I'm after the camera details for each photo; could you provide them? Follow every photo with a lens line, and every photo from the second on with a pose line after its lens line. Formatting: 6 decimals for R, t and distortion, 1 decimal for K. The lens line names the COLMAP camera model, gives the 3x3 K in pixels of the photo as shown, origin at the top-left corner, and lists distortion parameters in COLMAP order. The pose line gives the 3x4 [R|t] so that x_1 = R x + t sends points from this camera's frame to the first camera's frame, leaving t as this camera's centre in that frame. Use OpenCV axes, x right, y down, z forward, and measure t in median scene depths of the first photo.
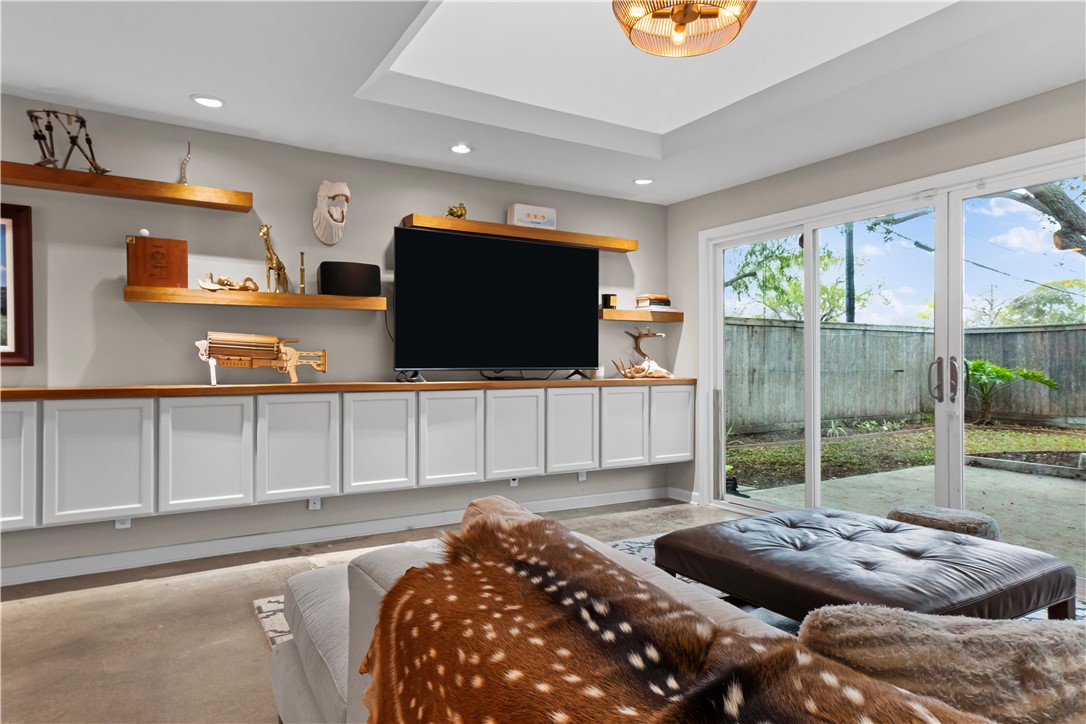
lens RADIAL K [[663.0, 0, 544.3], [0, 663.0, 357.8], [0, 0, 1]] dist [0.021575, 0.001637]
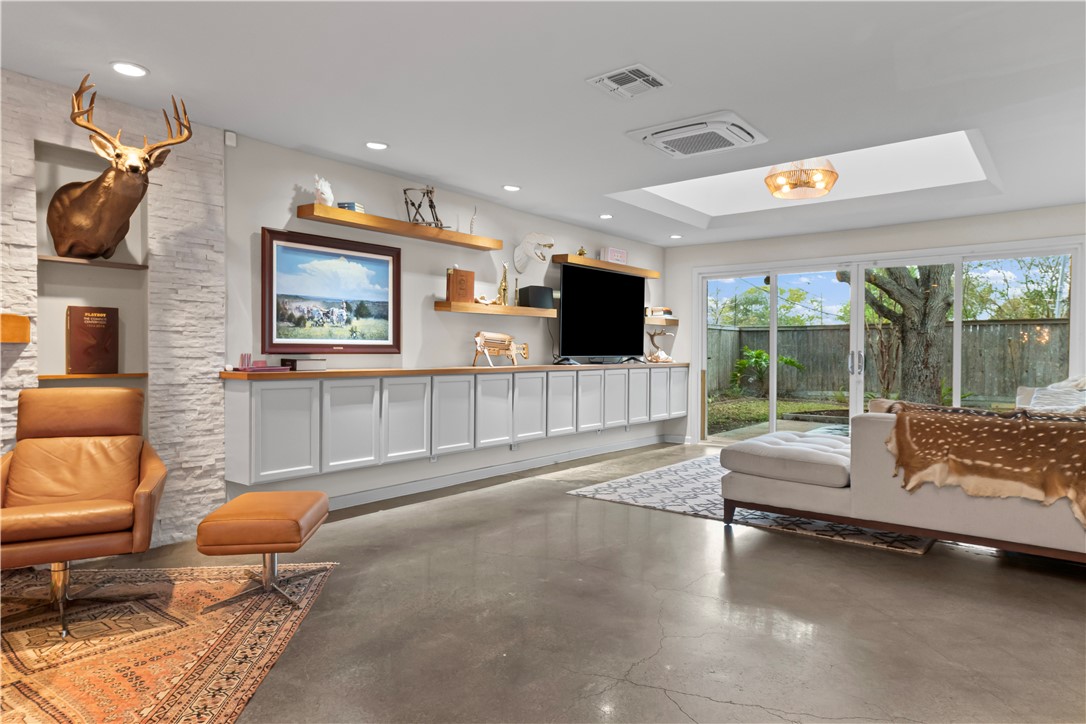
lens RADIAL K [[663.0, 0, 544.3], [0, 663.0, 357.8], [0, 0, 1]] dist [0.021575, 0.001637]
pose [[0.937854, 0.000446, 0.347030, -0.803755], [-0.006572, 0.999843, 0.016478, -0.004939], [-0.346968, -0.017735, 0.937709, -0.422464]]
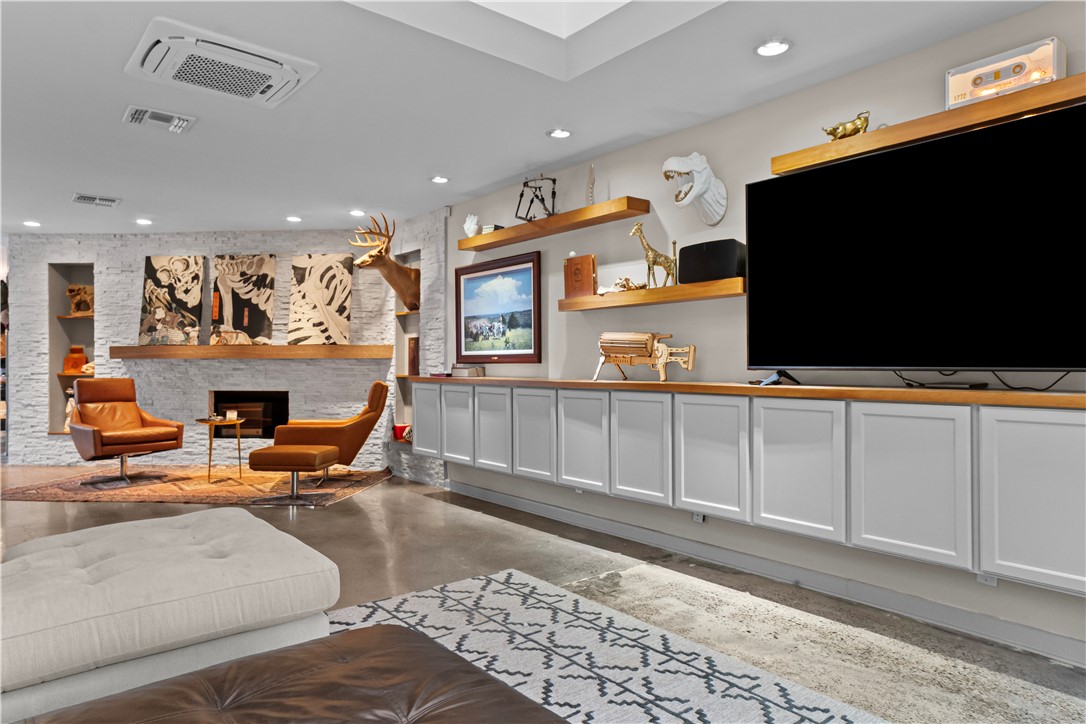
lens RADIAL K [[675.9, 0, 543.0], [0, 675.9, 362.0], [0, 0, 1]] dist [0.002979, 0.000958]
pose [[0.142287, -0.003219, -0.989820, 0.534652], [0.010674, 0.999942, -0.001718, 0.009917], [0.989768, -0.010321, 0.142313, 0.664388]]
